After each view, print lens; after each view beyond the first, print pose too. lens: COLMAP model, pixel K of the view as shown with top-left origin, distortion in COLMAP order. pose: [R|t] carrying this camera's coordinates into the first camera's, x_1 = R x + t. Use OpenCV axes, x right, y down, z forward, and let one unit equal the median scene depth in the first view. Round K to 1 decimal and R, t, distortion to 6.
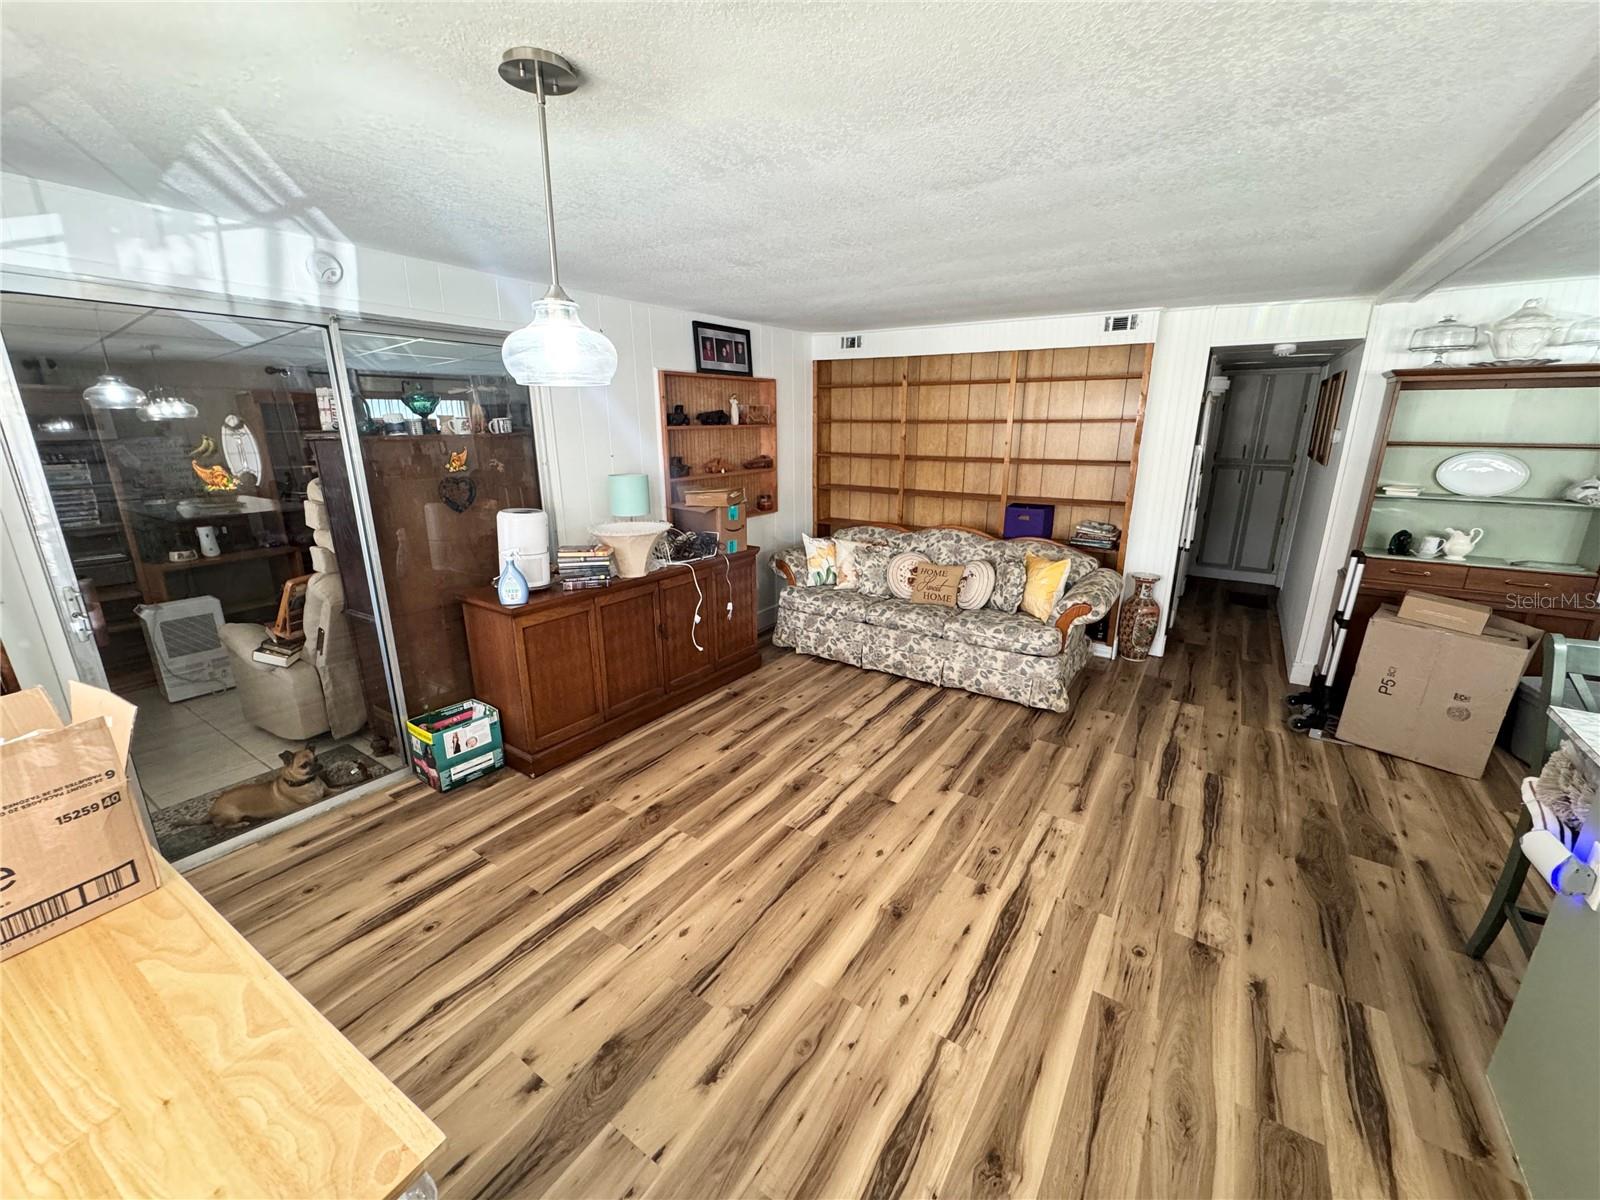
lens RADIAL K [[637.8, 0, 799.8], [0, 637.8, 598.5], [0, 0, 1]] dist [-0.001898, 0.000361]
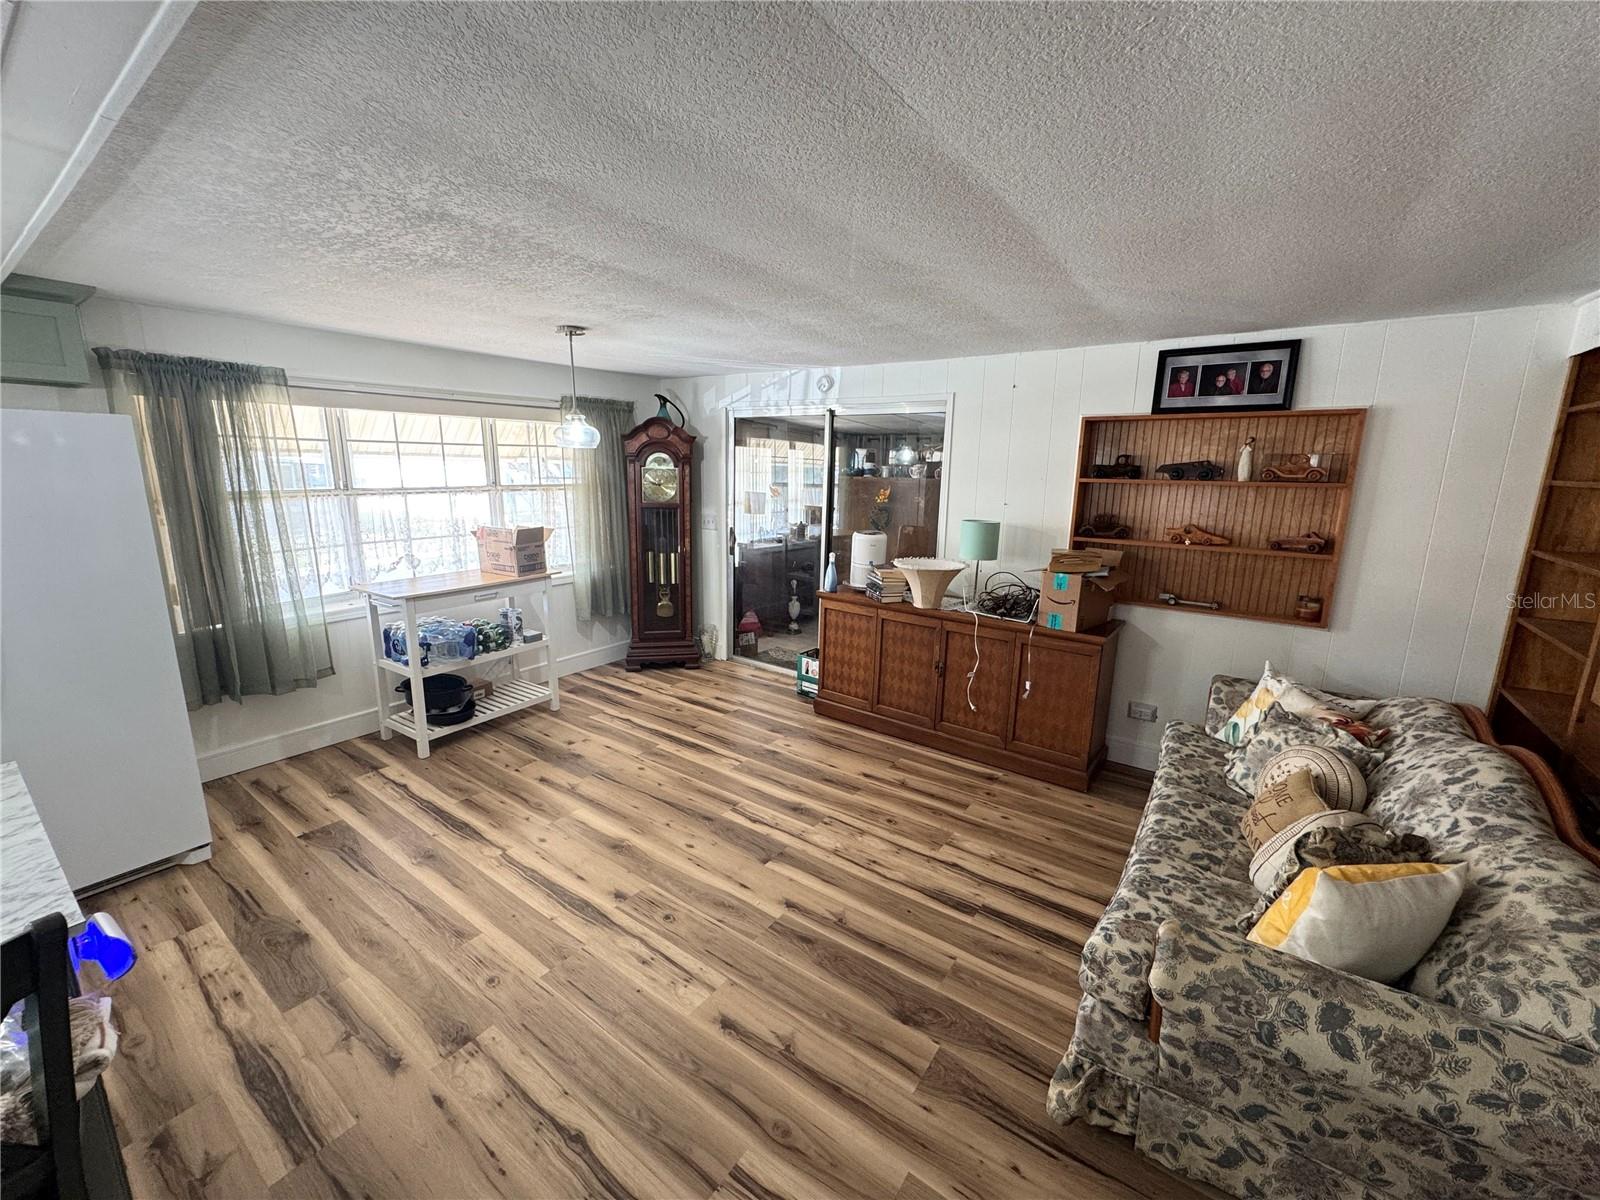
lens RADIAL K [[637.8, 0, 799.8], [0, 637.8, 598.5], [0, 0, 1]] dist [-0.001898, 0.000361]
pose [[-0.030018, 0.203169, -0.978683, 0.964405], [-0.288011, 0.935840, 0.203109, -0.246778], [0.957157, 0.287968, 0.030423, 0.880894]]
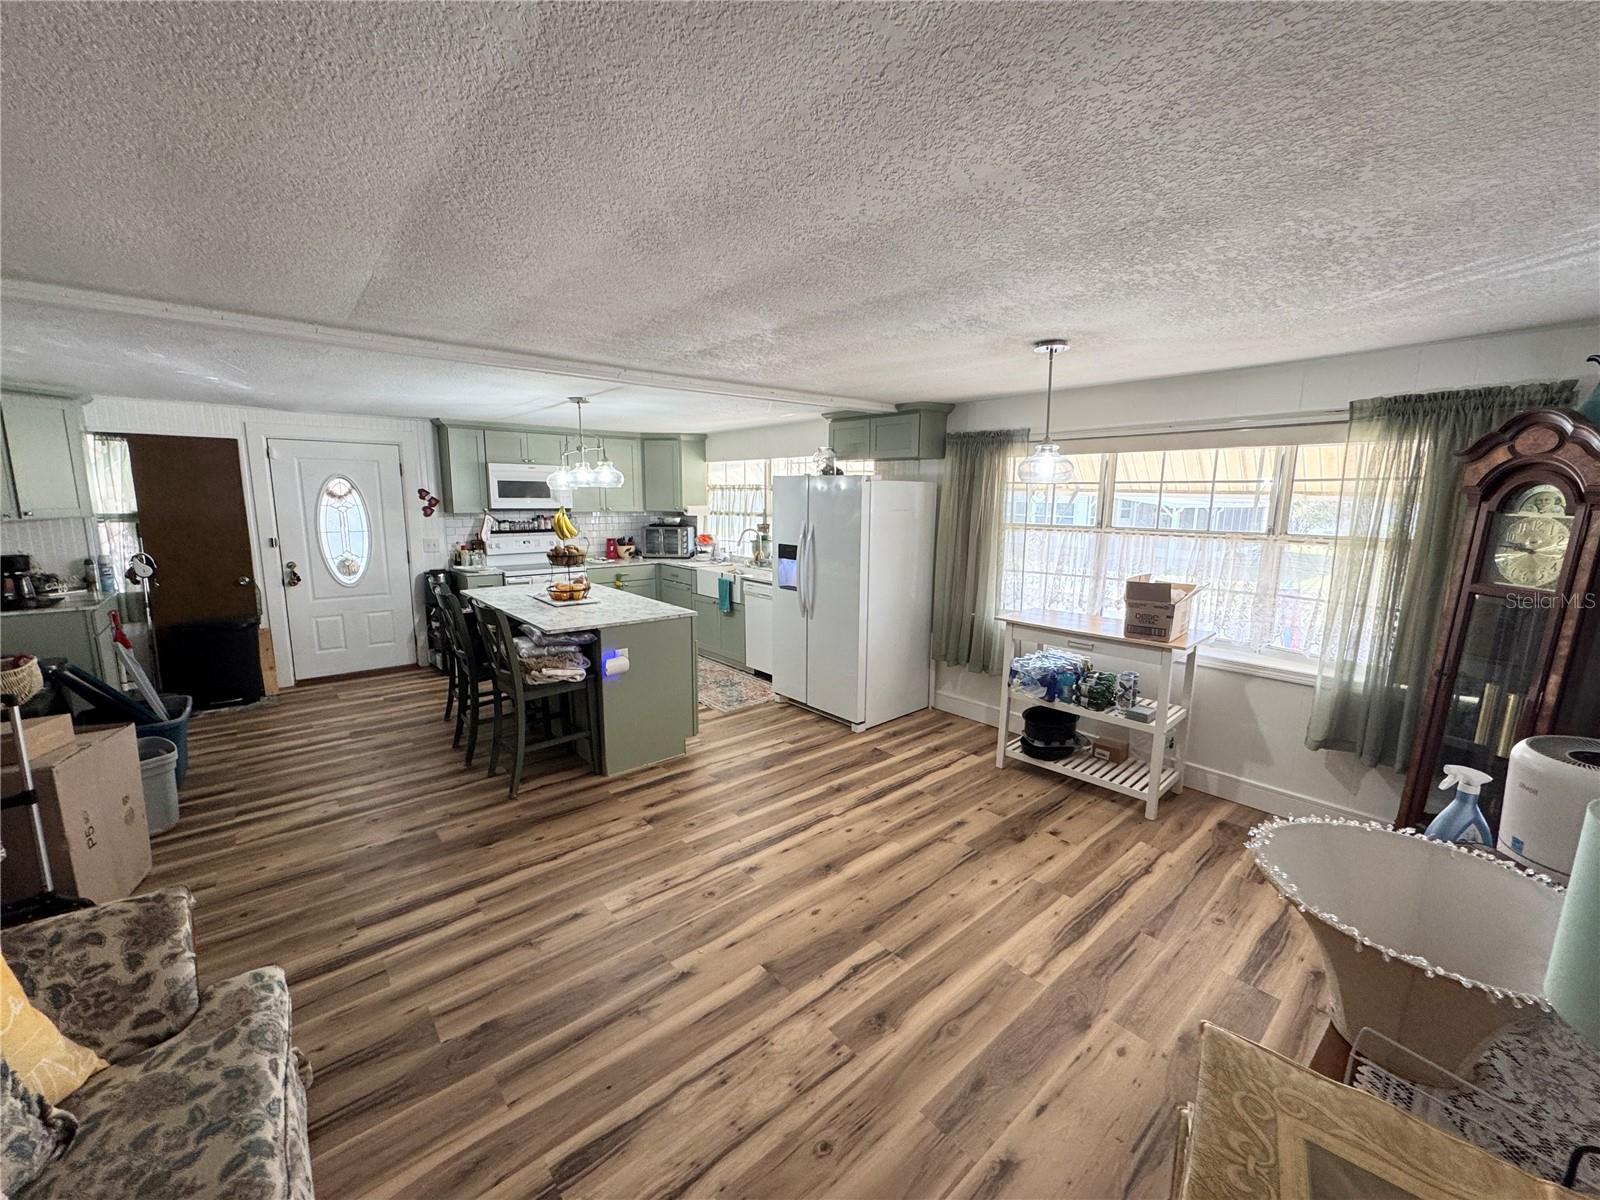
lens RADIAL K [[637.8, 0, 799.8], [0, 637.8, 598.5], [0, 0, 1]] dist [-0.001898, 0.000361]
pose [[-0.964002, -0.053646, 0.260428, -0.076922], [0.062806, 0.905782, 0.419065, -0.418061], [-0.258372, 0.420335, -0.869806, 1.447522]]
